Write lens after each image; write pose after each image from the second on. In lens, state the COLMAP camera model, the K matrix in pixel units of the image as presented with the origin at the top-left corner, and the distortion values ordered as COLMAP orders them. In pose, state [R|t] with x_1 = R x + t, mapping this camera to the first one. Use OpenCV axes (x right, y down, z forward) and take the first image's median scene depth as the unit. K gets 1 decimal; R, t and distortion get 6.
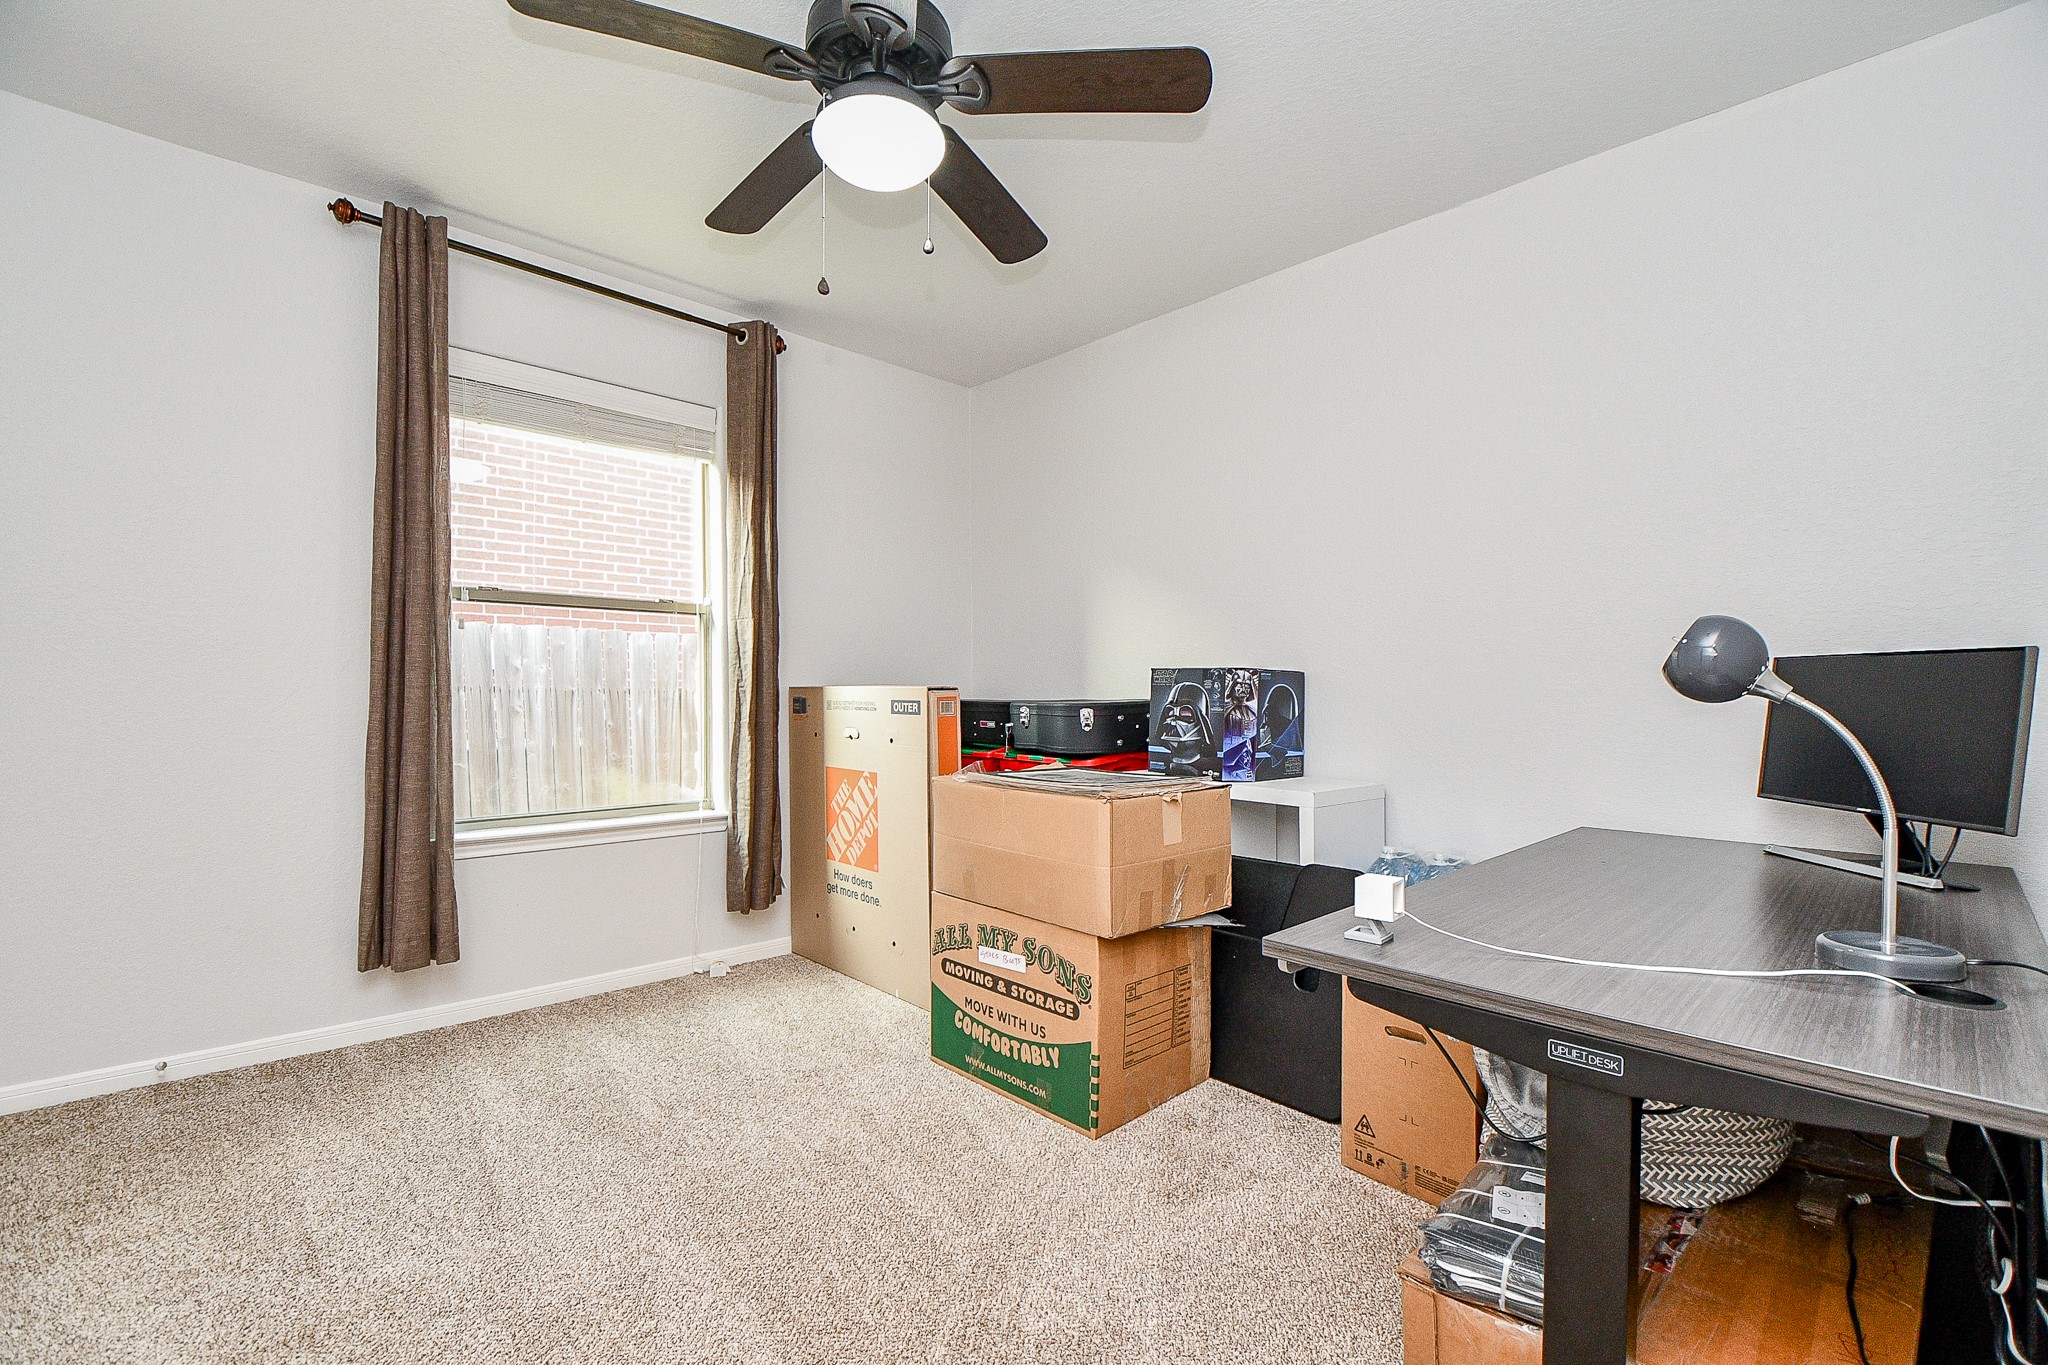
lens RADIAL K [[912.5, 0, 1031.0], [0, 912.5, 686.8], [0, 0, 1]] dist [0.008461, -0.020103]
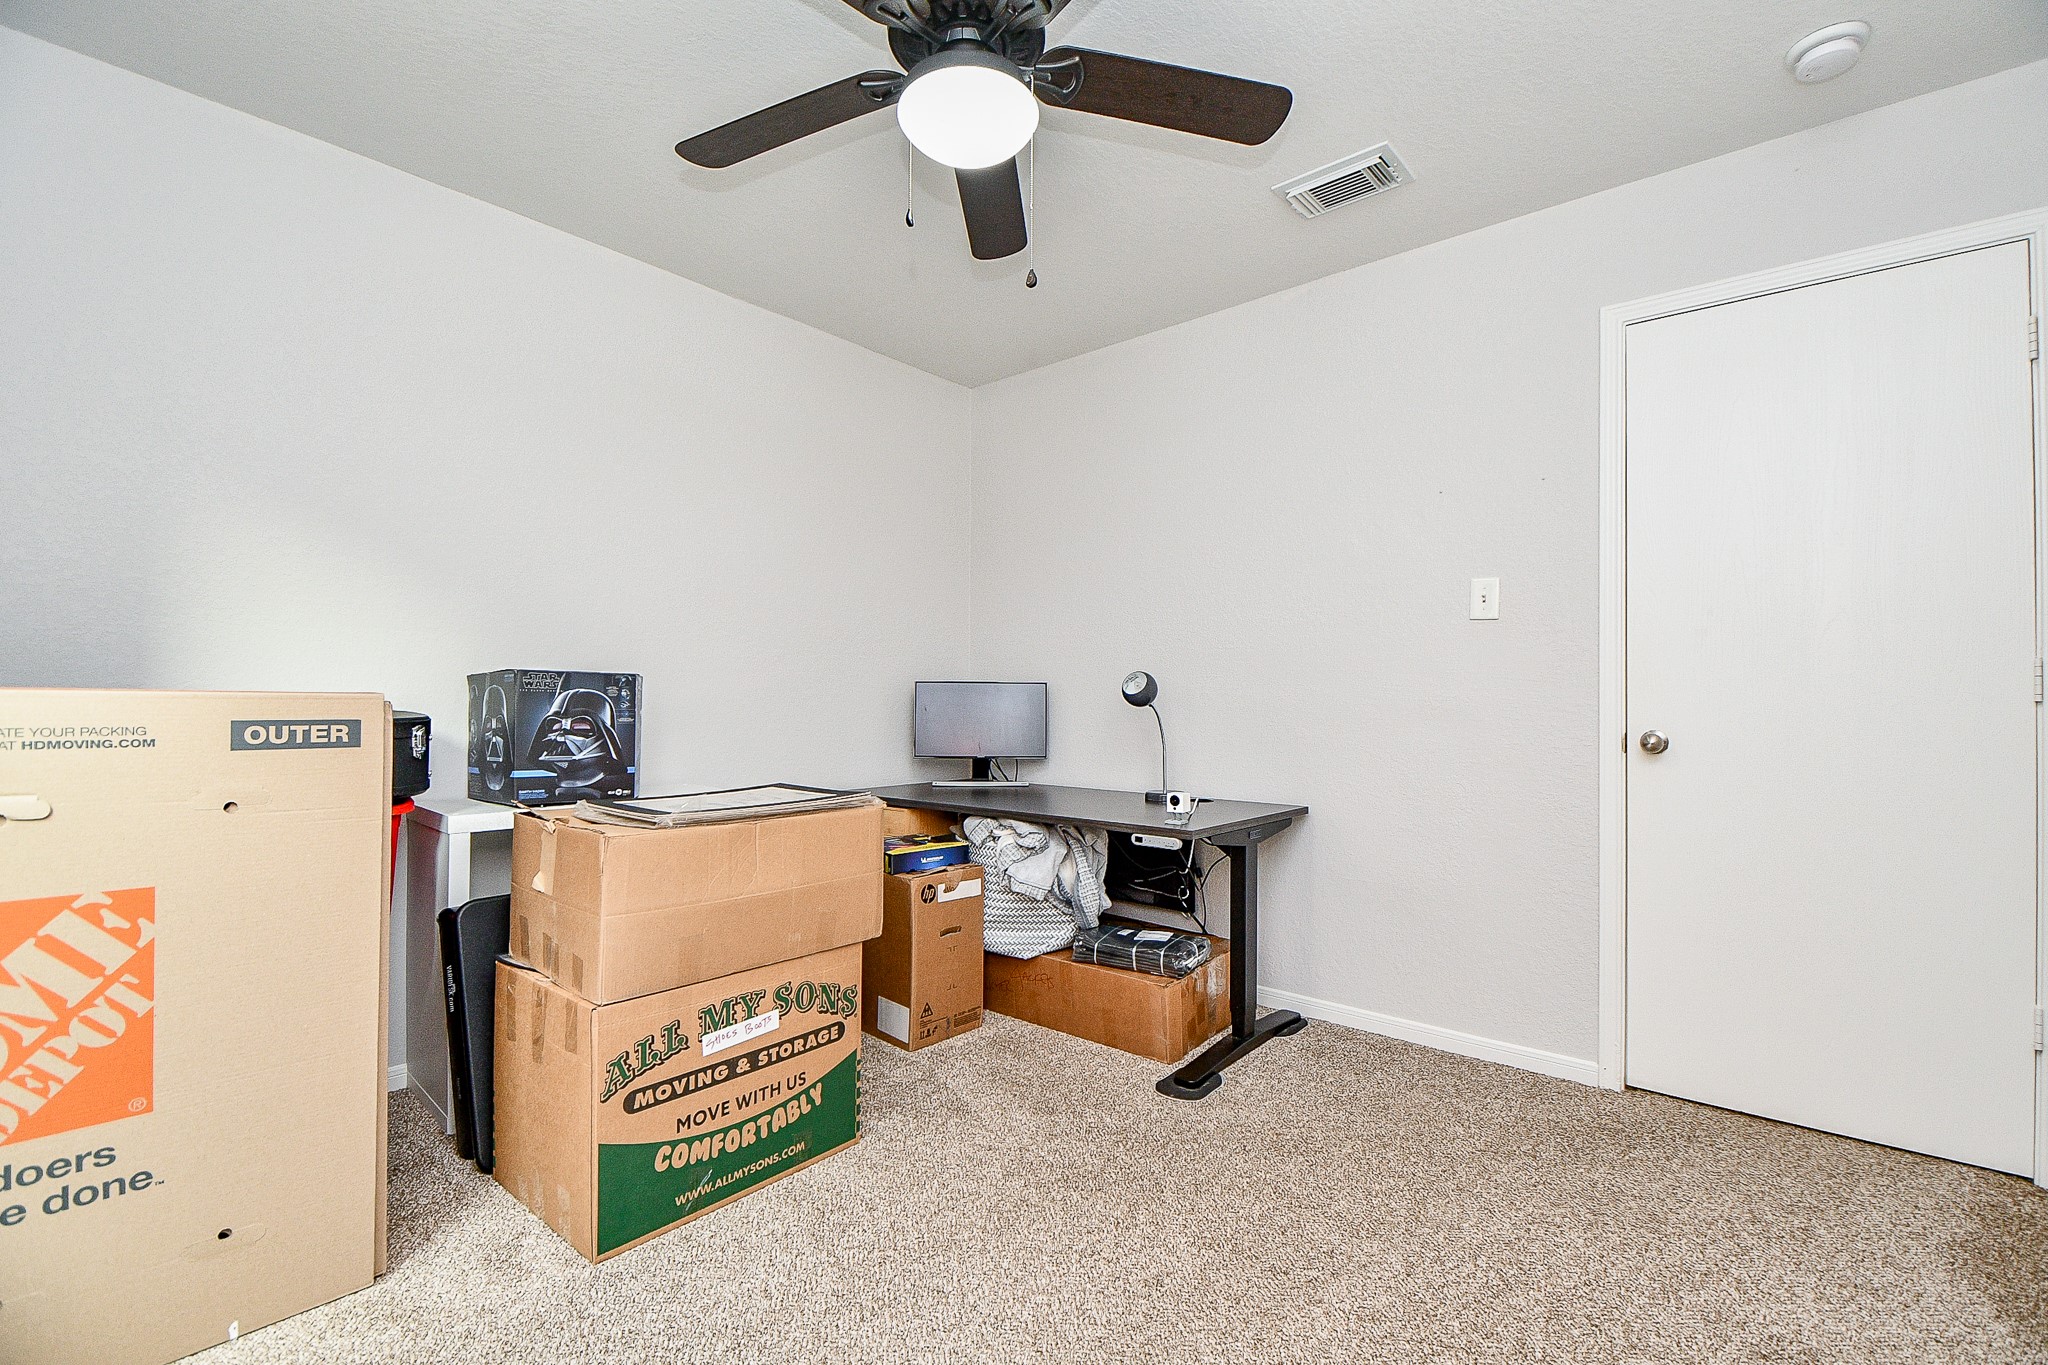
lens RADIAL K [[912.5, 0, 1031.0], [0, 912.5, 686.8], [0, 0, 1]] dist [0.008461, -0.020103]
pose [[-0.123243, 0.007746, 0.992346, -0.831423], [-0.013281, 0.999867, -0.009454, -0.005184], [-0.992288, -0.014344, -0.123123, 0.806791]]
